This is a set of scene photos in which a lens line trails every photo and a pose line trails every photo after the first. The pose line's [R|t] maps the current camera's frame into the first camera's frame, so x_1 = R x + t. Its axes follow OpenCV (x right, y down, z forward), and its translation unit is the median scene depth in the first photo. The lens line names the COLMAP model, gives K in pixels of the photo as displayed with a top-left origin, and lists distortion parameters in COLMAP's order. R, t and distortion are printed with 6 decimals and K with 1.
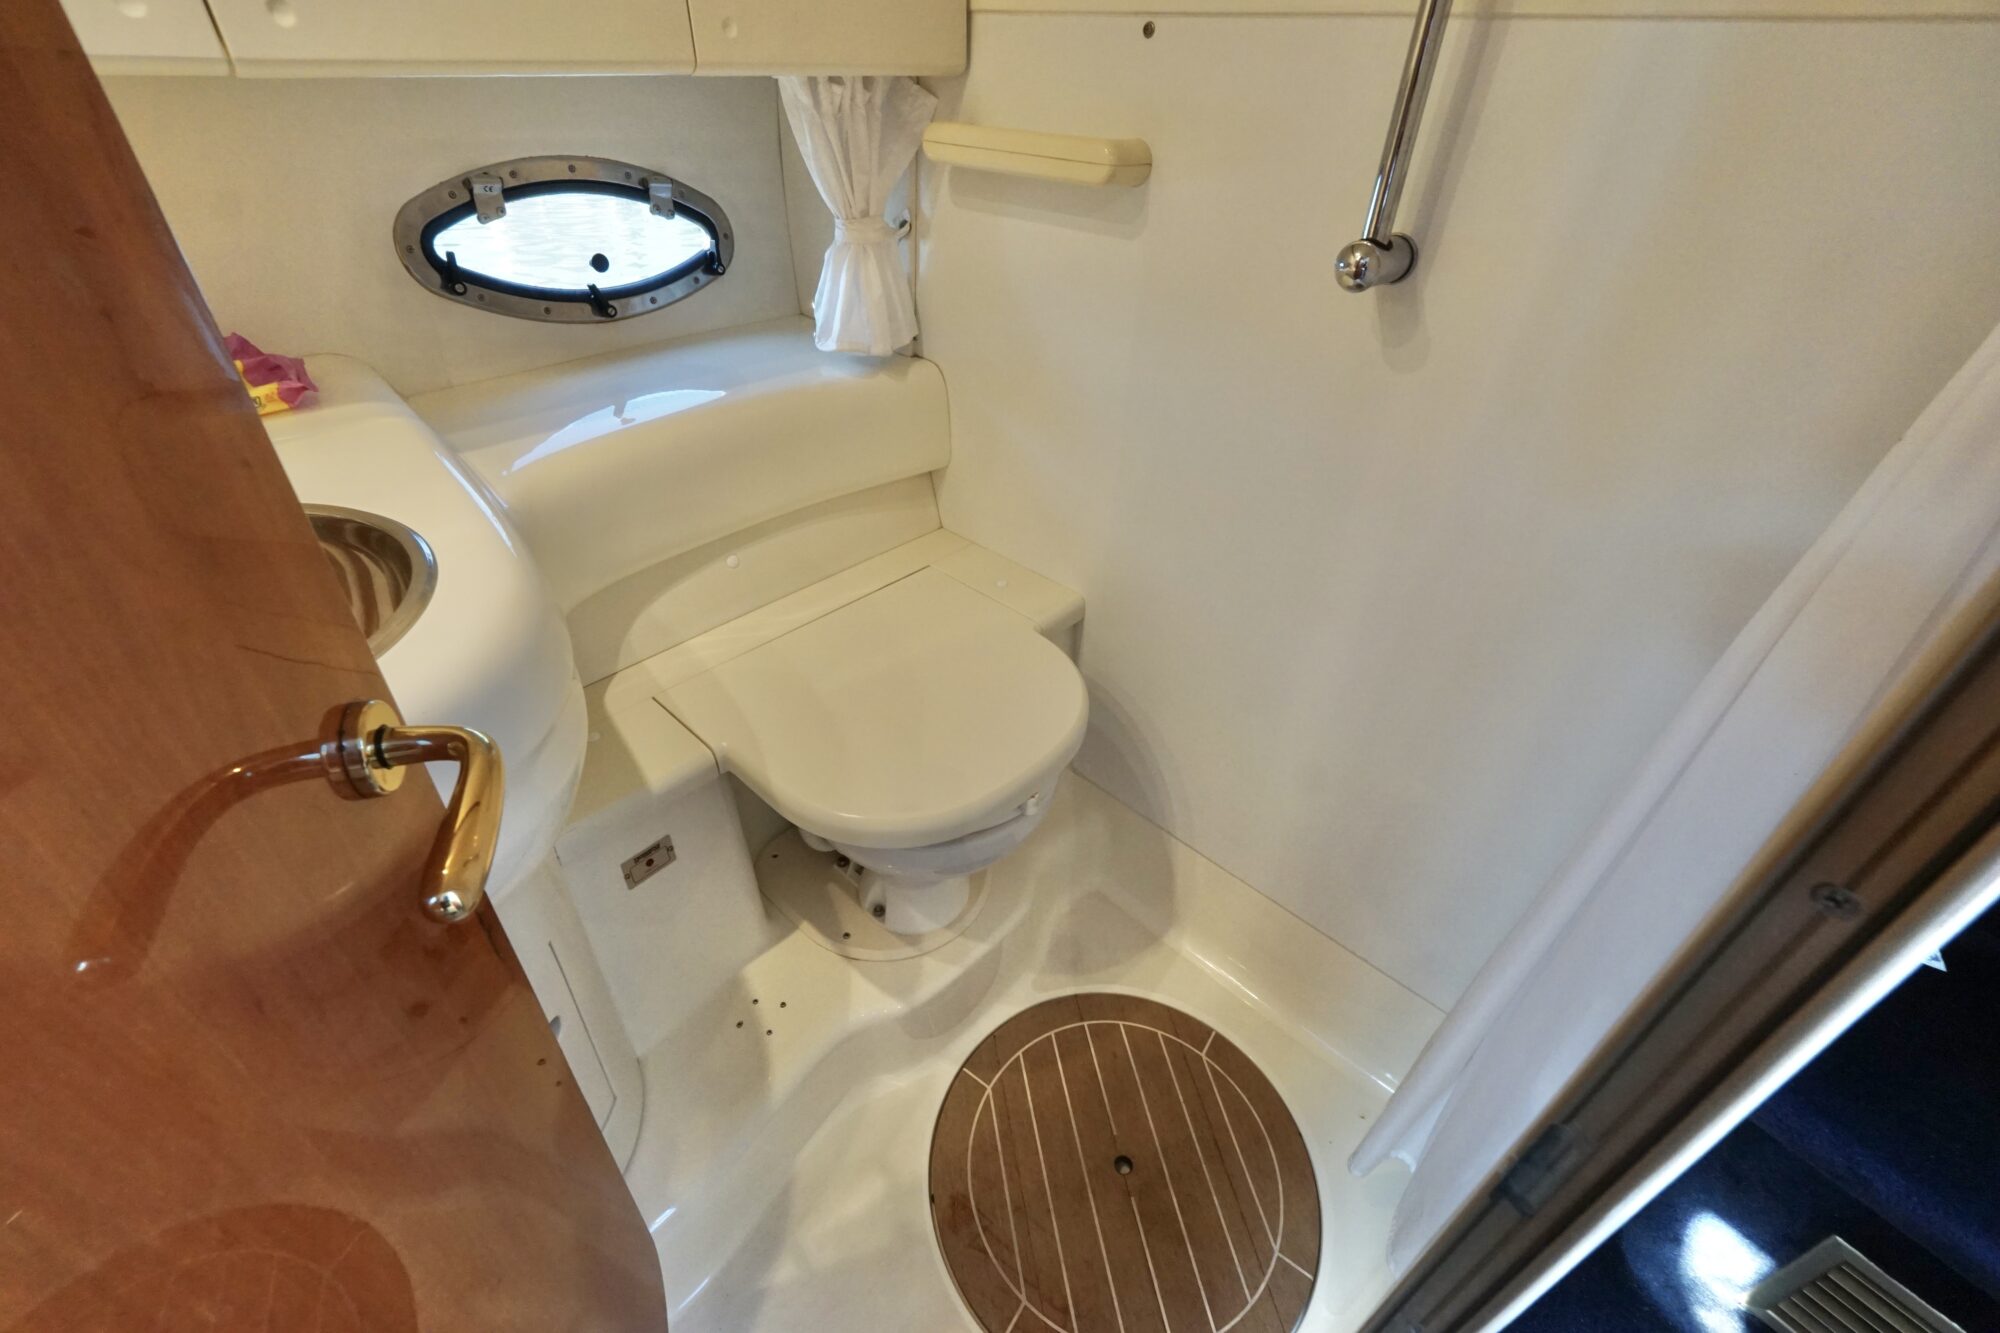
lens RADIAL K [[861.6, 0, 996.6], [0, 861.6, 663.1], [0, 0, 1]] dist [-0.003605, 0.000071]
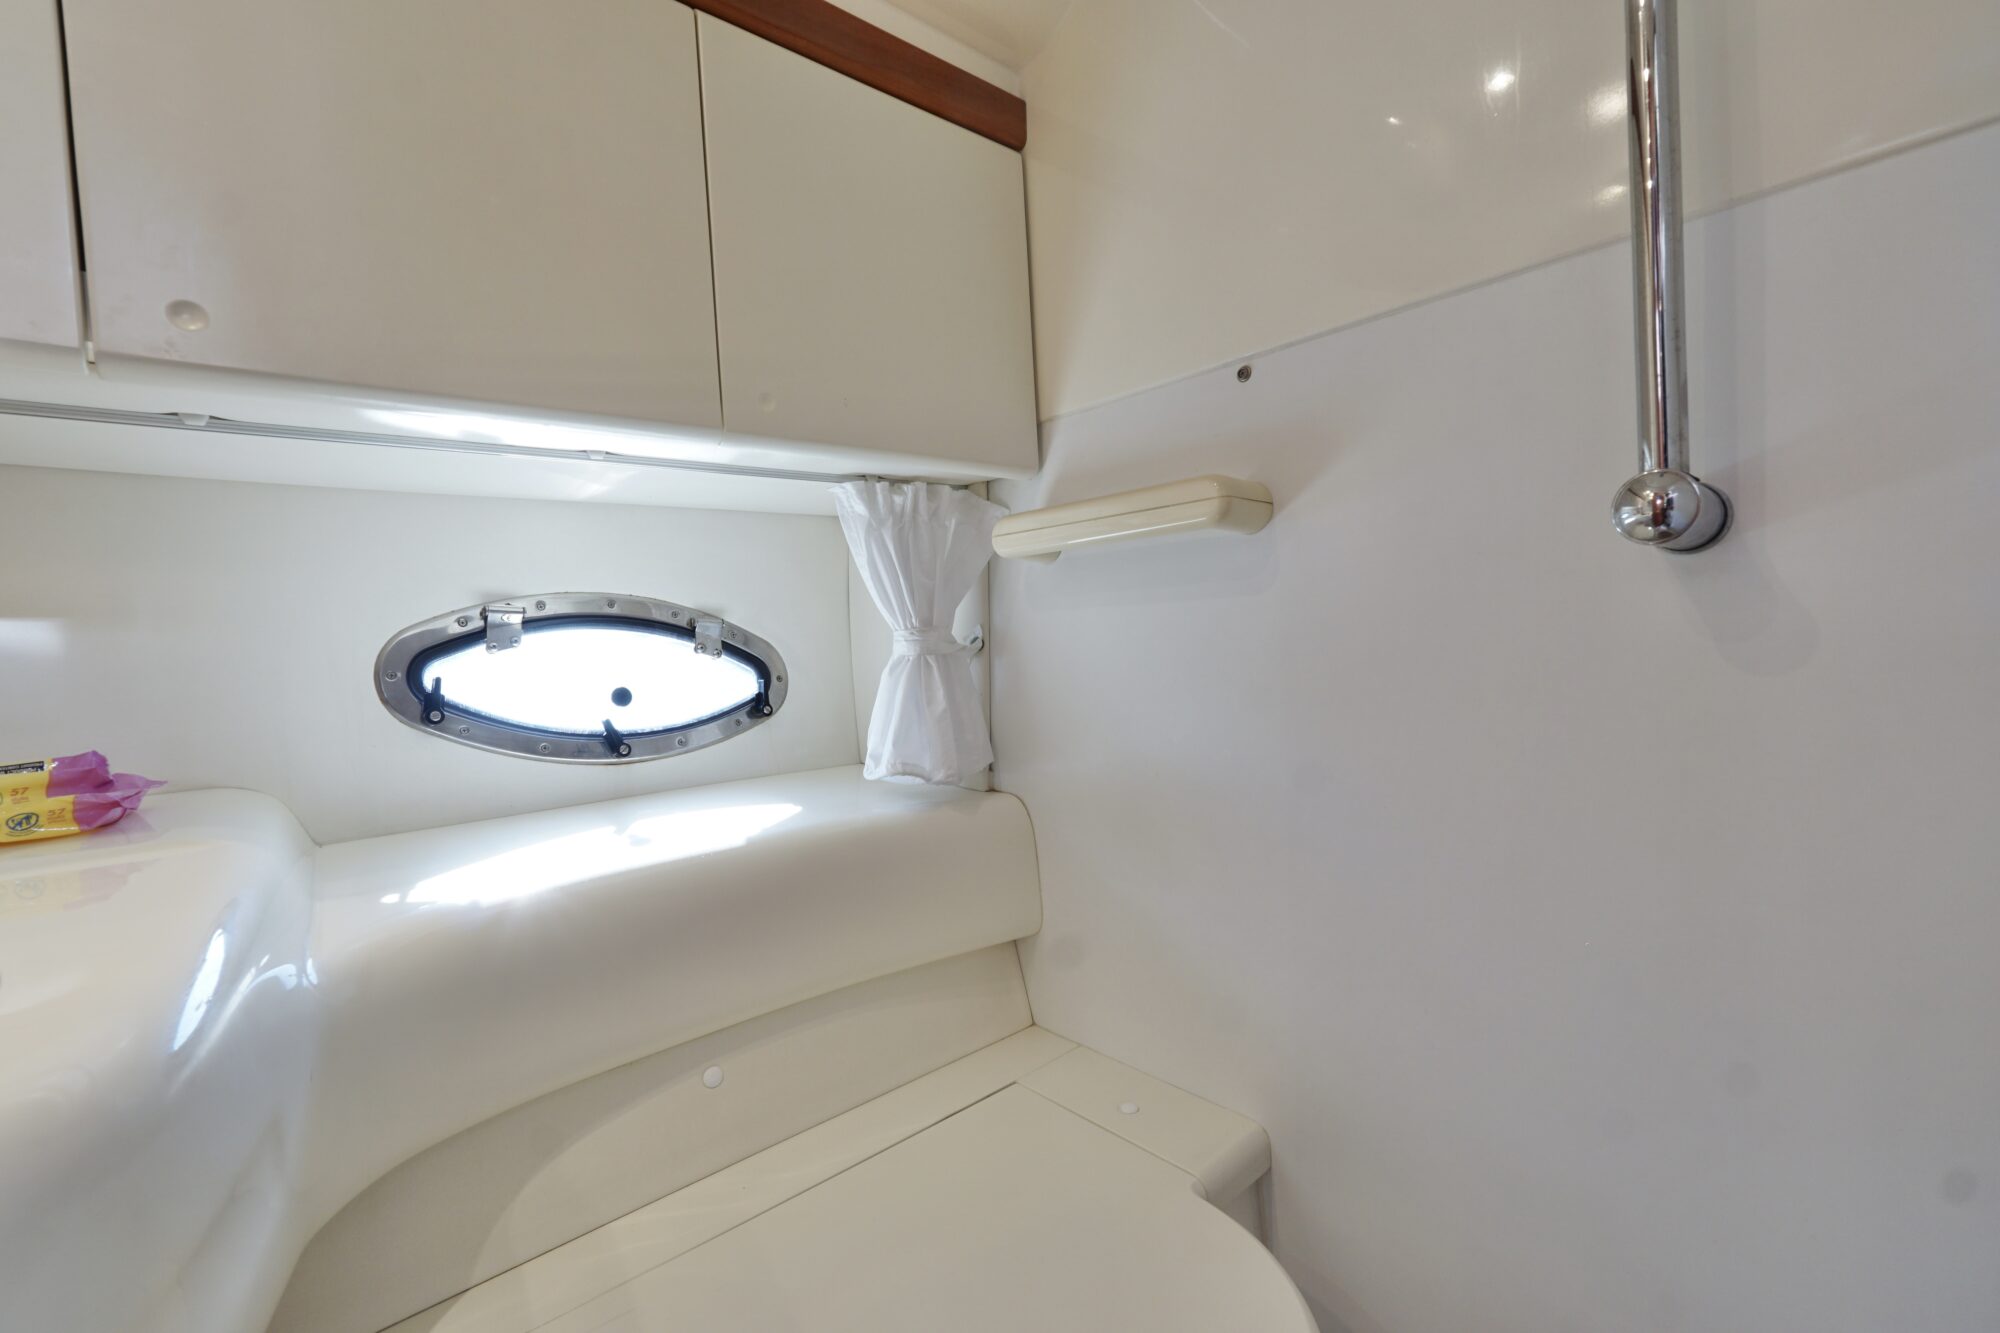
lens RADIAL K [[861.6, 0, 996.6], [0, 861.6, 663.1], [0, 0, 1]] dist [-0.003605, 0.000071]
pose [[0.992838, -0.074352, -0.093511, -0.007755], [0.009223, 0.828094, -0.560514, -0.009321], [0.119111, 0.555637, 0.822849, 0.311788]]
